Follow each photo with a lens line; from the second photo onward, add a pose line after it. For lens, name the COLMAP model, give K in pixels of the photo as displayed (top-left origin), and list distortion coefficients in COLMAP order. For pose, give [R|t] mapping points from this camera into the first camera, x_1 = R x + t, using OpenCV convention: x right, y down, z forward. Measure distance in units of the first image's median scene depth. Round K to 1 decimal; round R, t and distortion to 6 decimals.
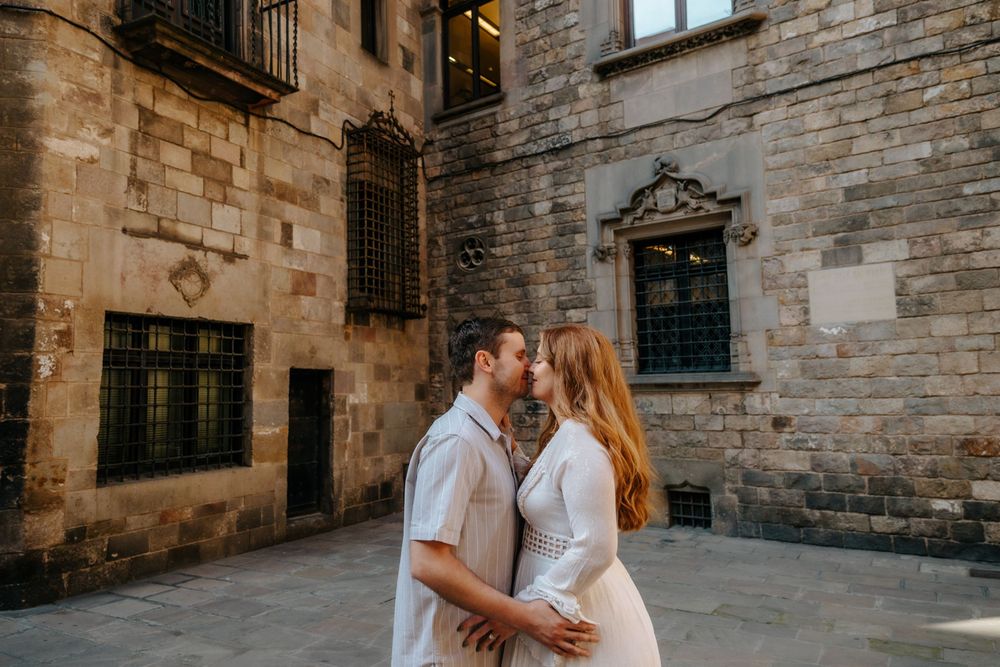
lens RADIAL K [[700.2, 0, 444.7], [0, 700.2, 337.7], [0, 0, 1]] dist [0.100788, 0.000579]
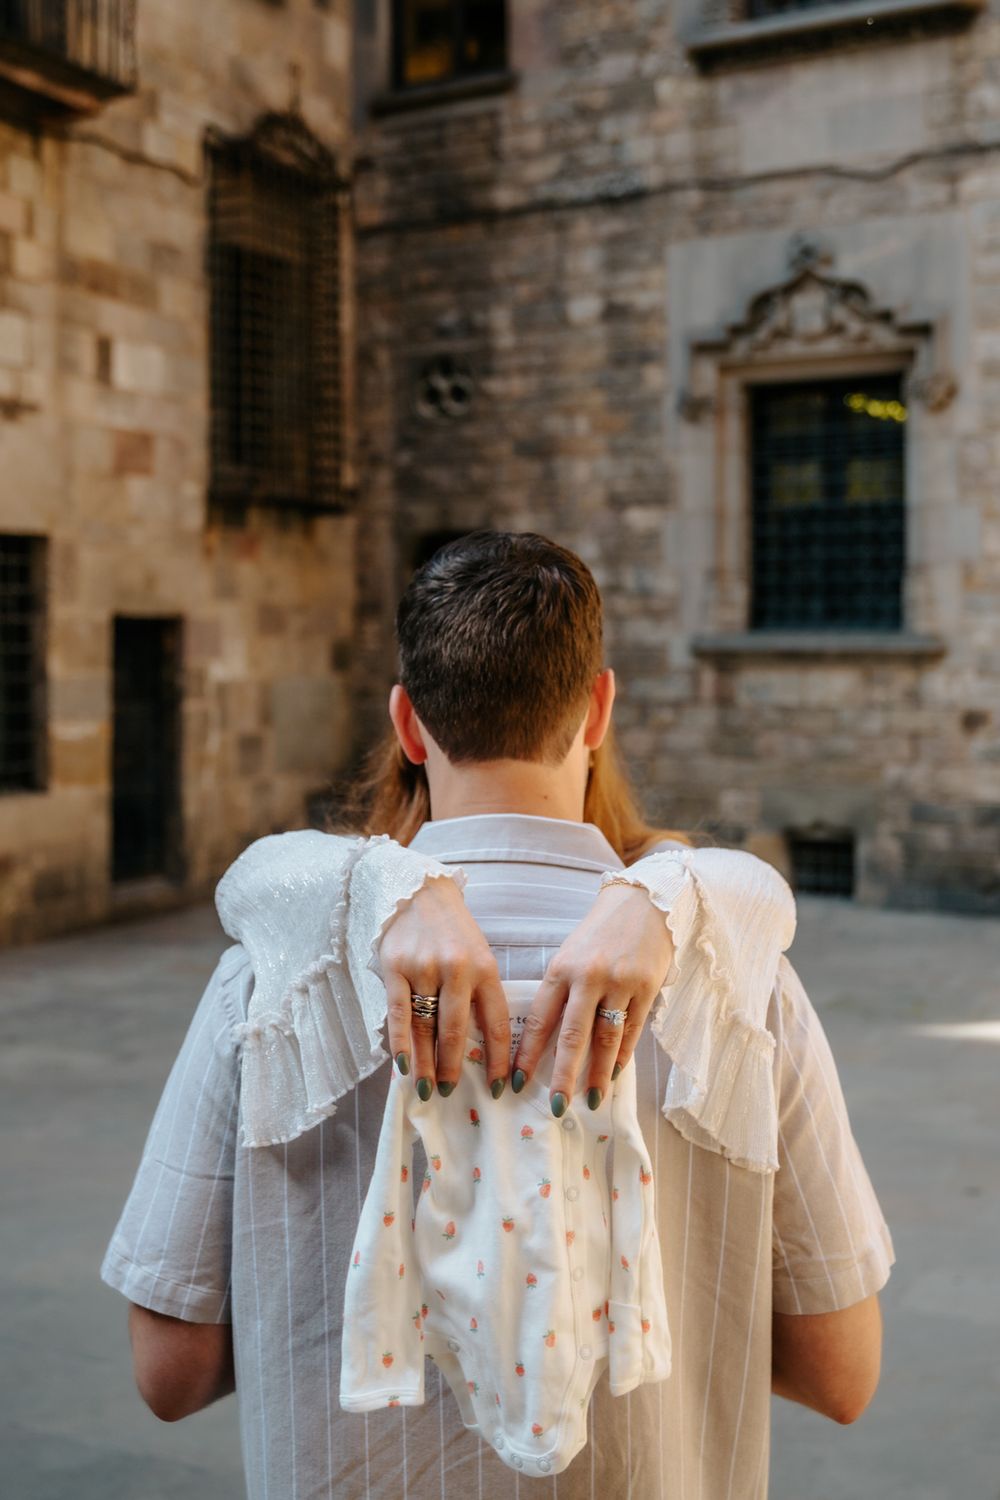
lens RADIAL K [[1766.3, 0, 500.0], [0, 1766.3, 750.0], [0, 0, 1]] dist [0.007868, 0.006832]
pose [[0.994131, 0.005171, 0.108061, -0.067111], [-0.021072, 0.988983, 0.146525, -0.054740], [-0.106112, -0.147942, 0.983287, -0.345863]]
